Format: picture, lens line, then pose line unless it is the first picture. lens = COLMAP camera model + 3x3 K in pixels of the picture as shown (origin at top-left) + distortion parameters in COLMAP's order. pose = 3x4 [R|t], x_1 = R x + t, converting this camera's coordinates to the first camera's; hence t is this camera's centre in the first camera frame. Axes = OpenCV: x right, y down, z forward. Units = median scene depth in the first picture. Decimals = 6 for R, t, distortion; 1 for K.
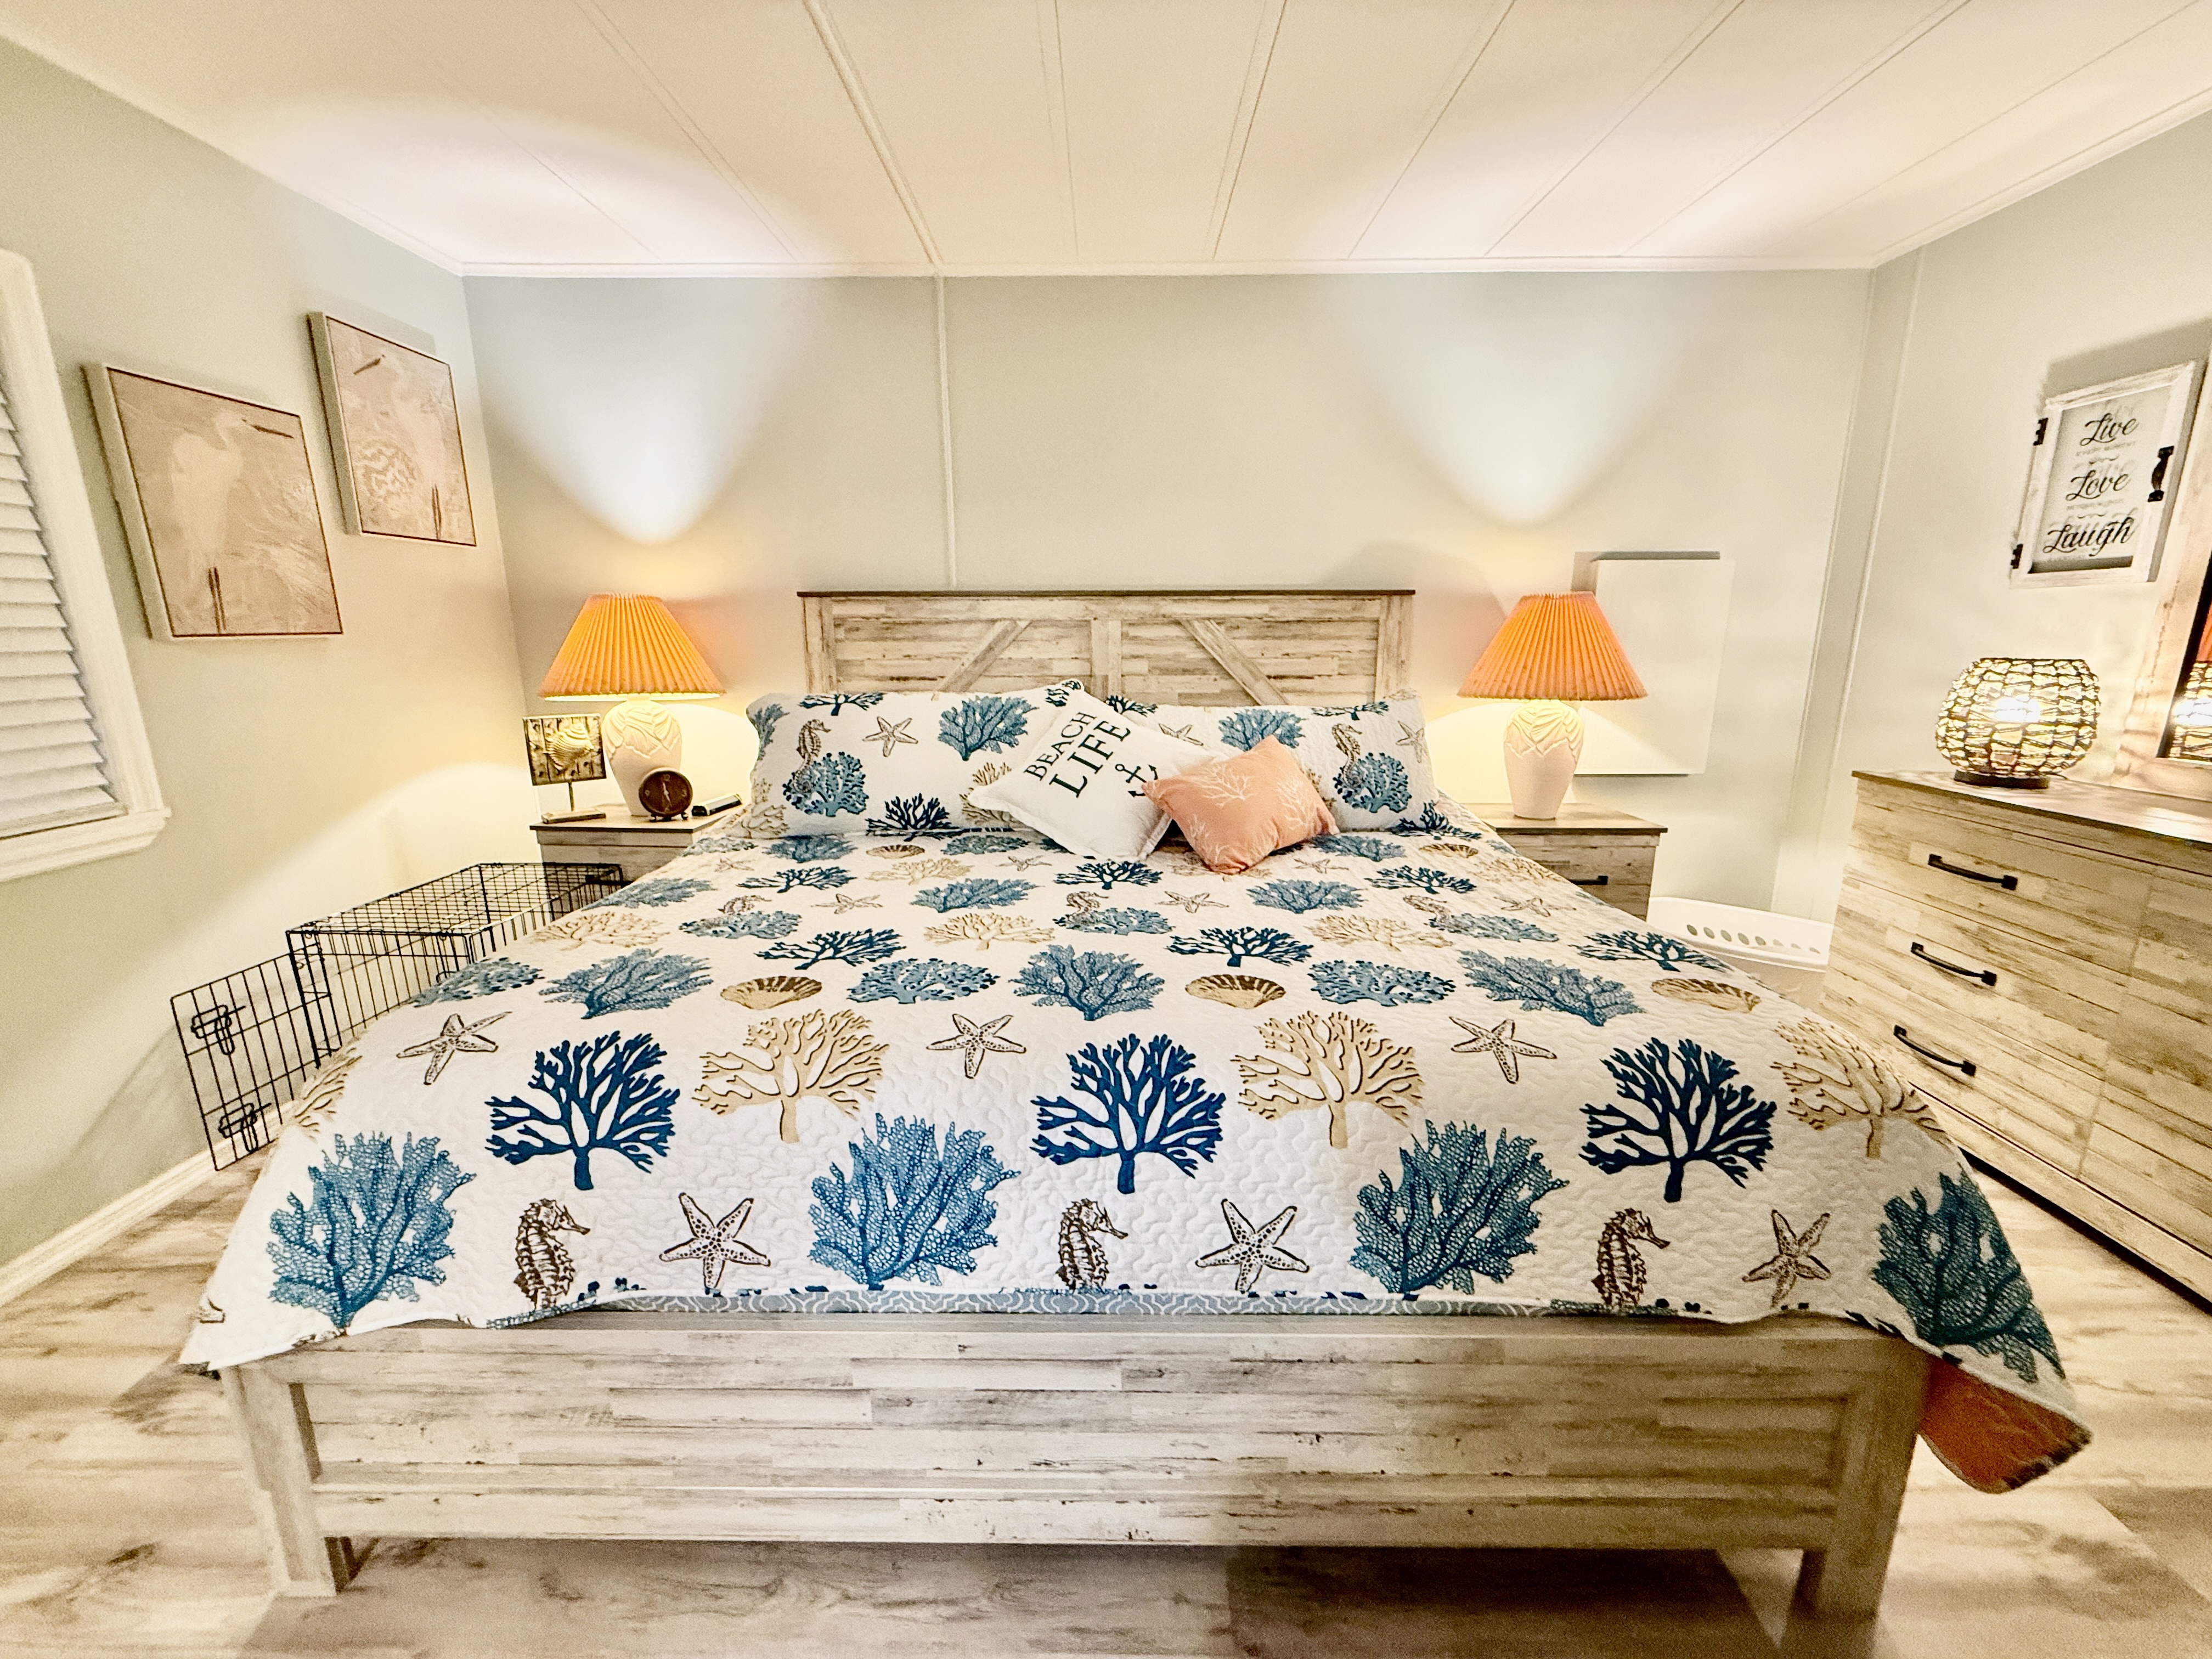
lens RADIAL K [[882.5, 0, 1106.6], [0, 882.5, 831.0], [0, 0, 1]] dist [0.000373, 0.000034]
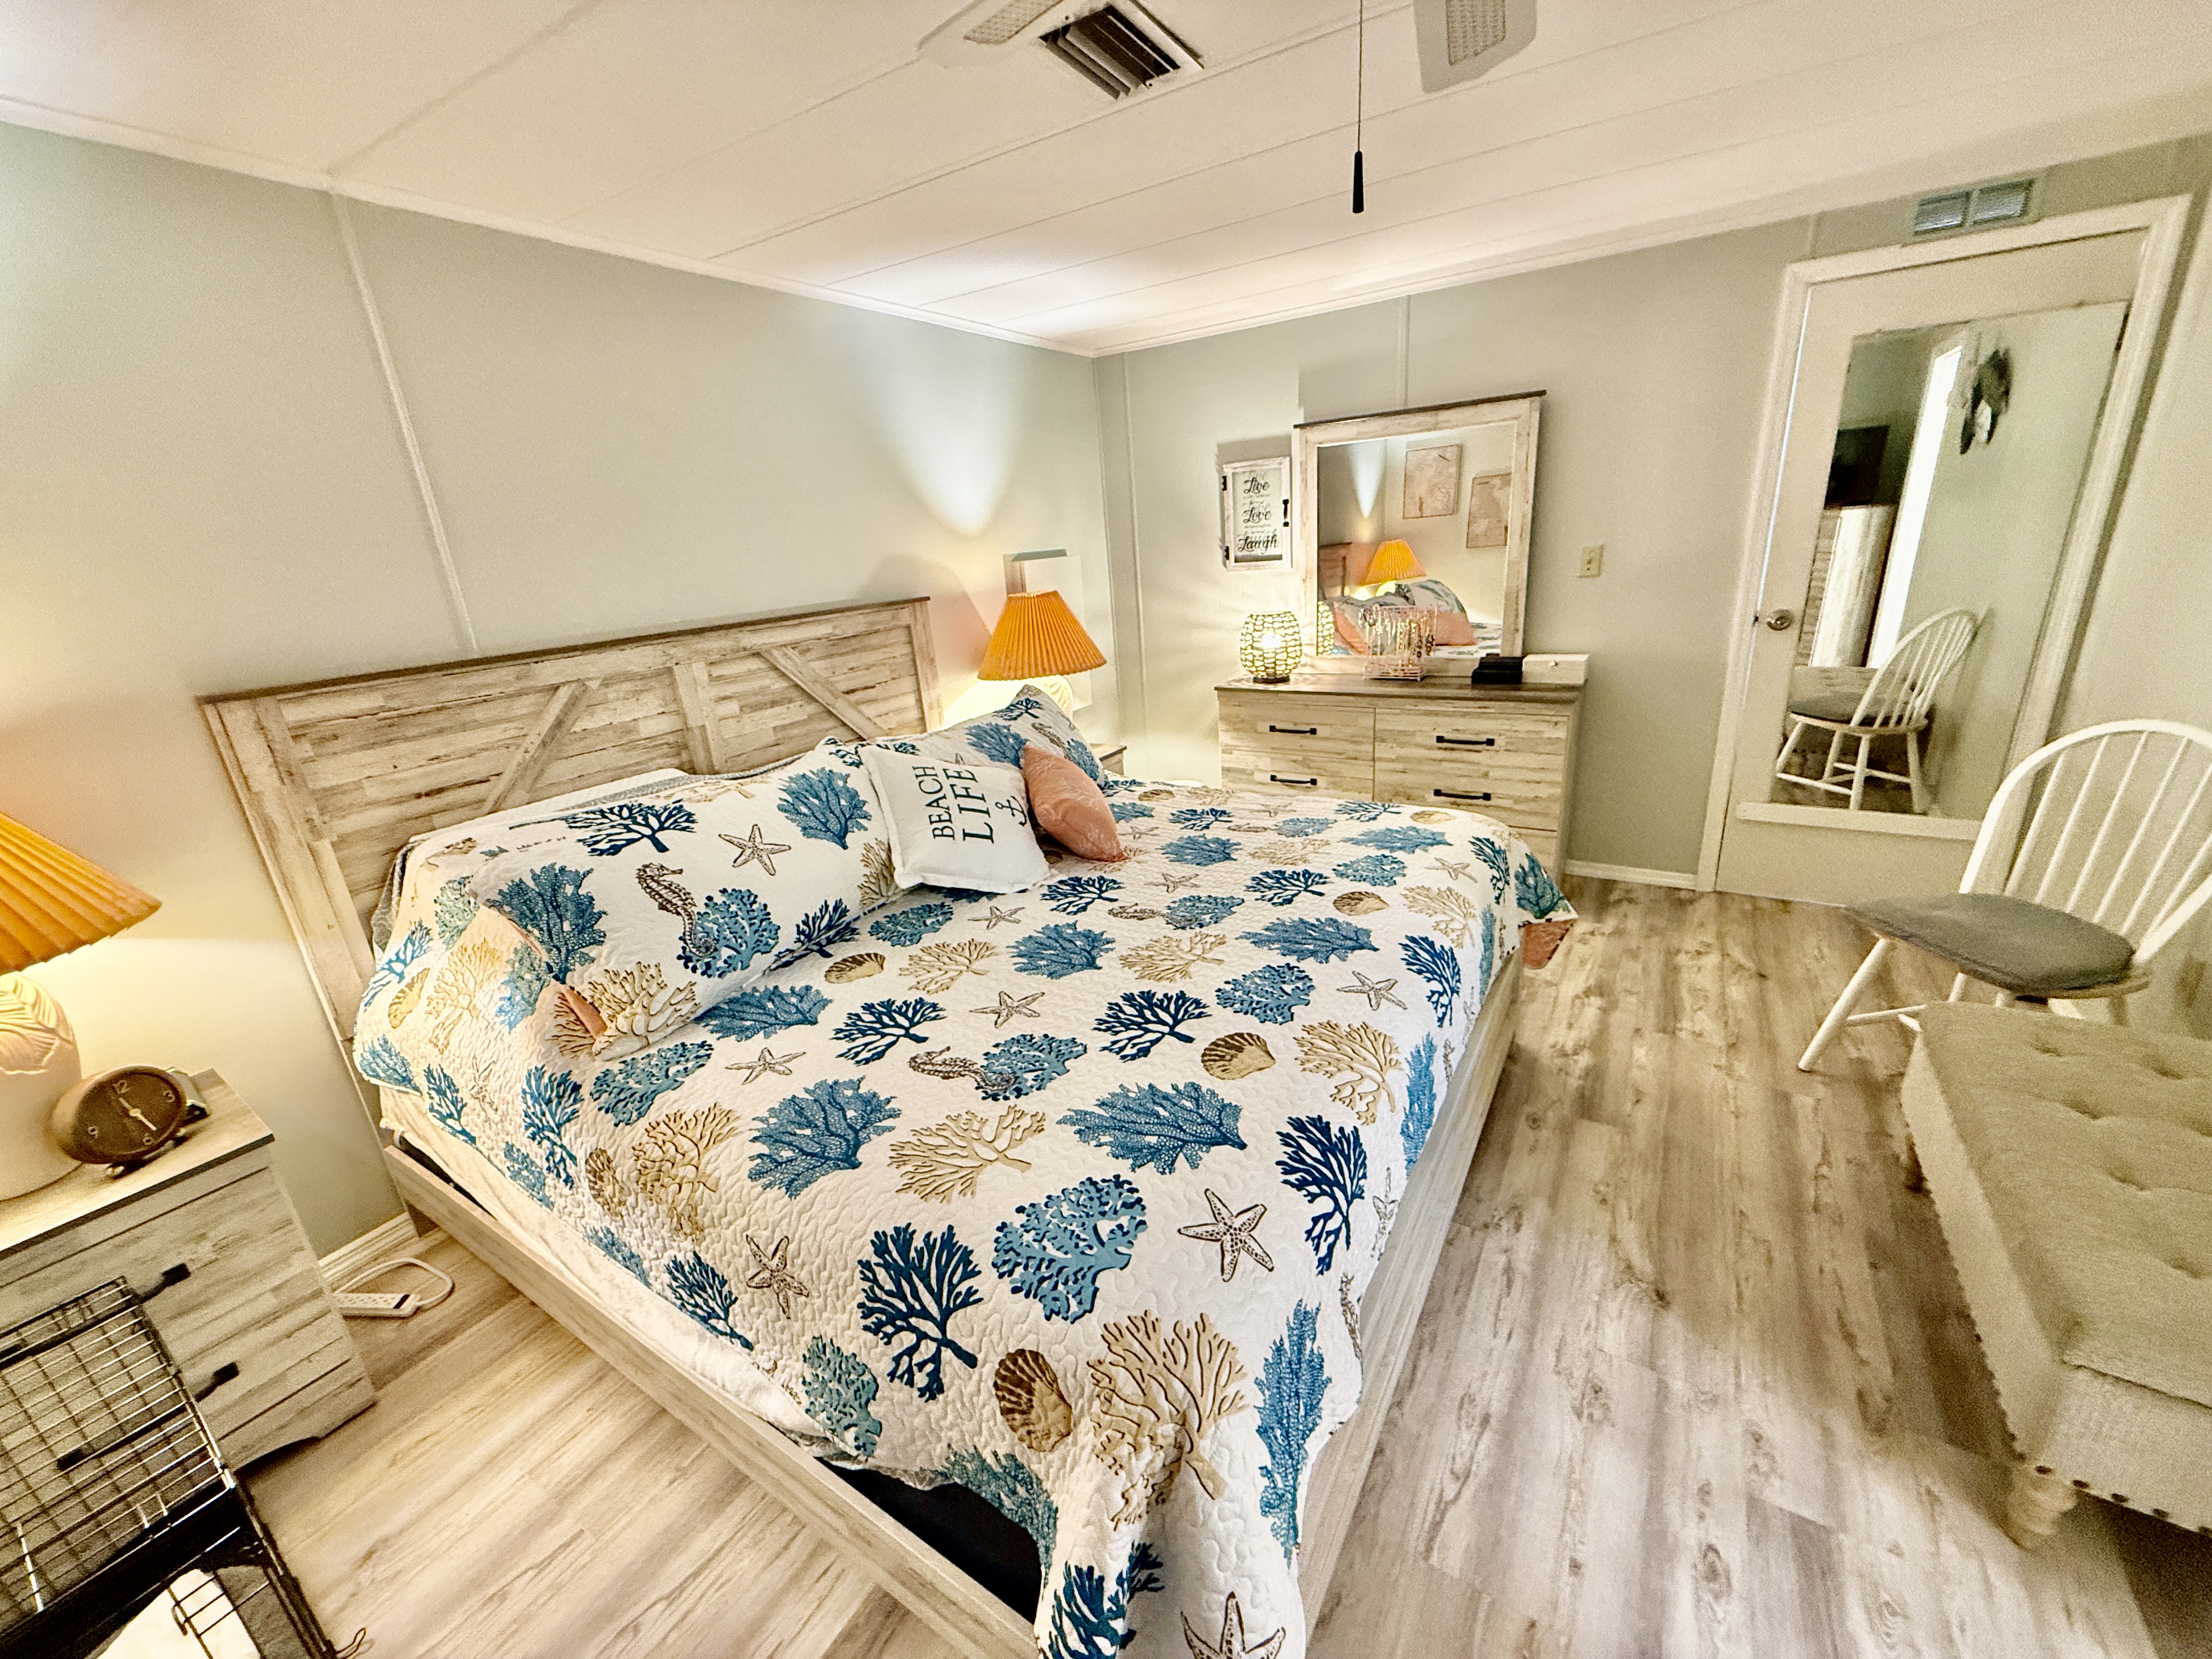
lens RADIAL K [[882.5, 0, 1107.0], [0, 882.5, 827.9], [0, 0, 1]] dist [0.000373, 0.000034]
pose [[0.519475, -0.302892, 0.799001, -0.616011], [0.255295, 0.947373, 0.193156, -0.172637], [-0.815457, 0.103641, 0.569463, 0.218280]]
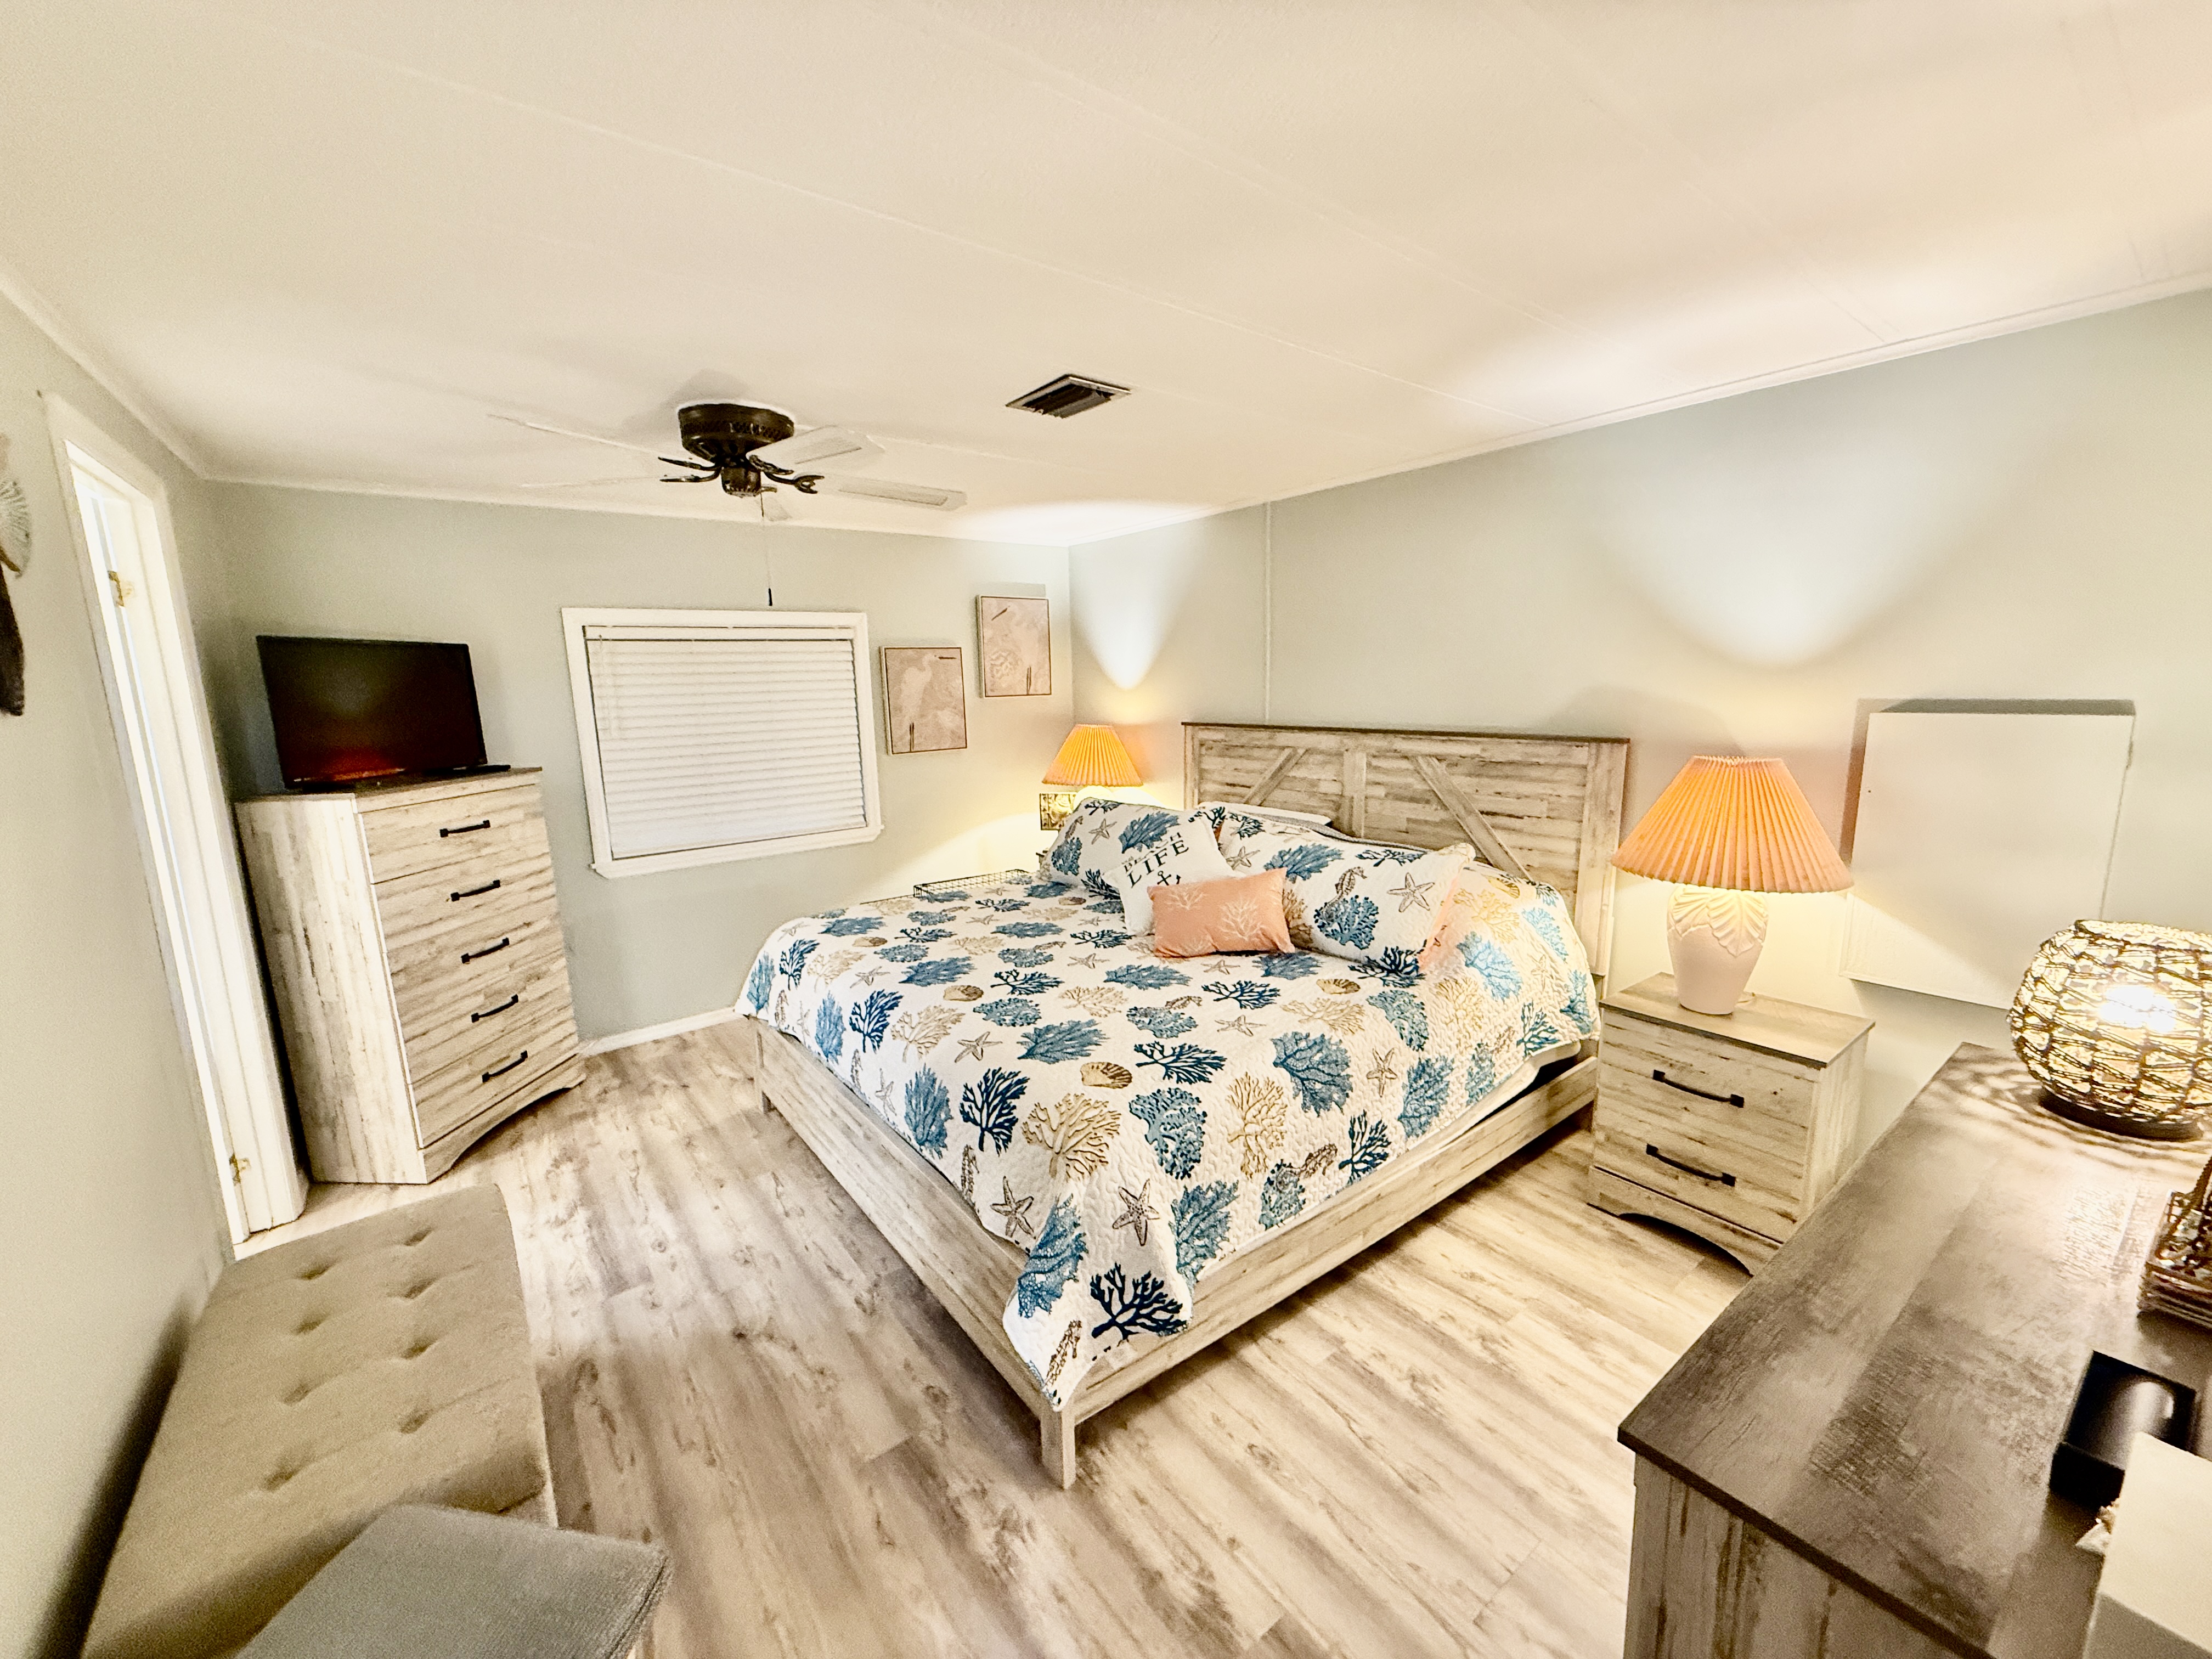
lens RADIAL K [[882.5, 0, 1102.4], [0, 882.5, 828.6], [0, 0, 1]] dist [0.000373, 0.000034]
pose [[0.611689, 0.121441, -0.781721, 0.868428], [-0.156010, 0.987260, 0.031296, -0.138682], [0.775562, 0.102813, 0.622842, -0.011141]]
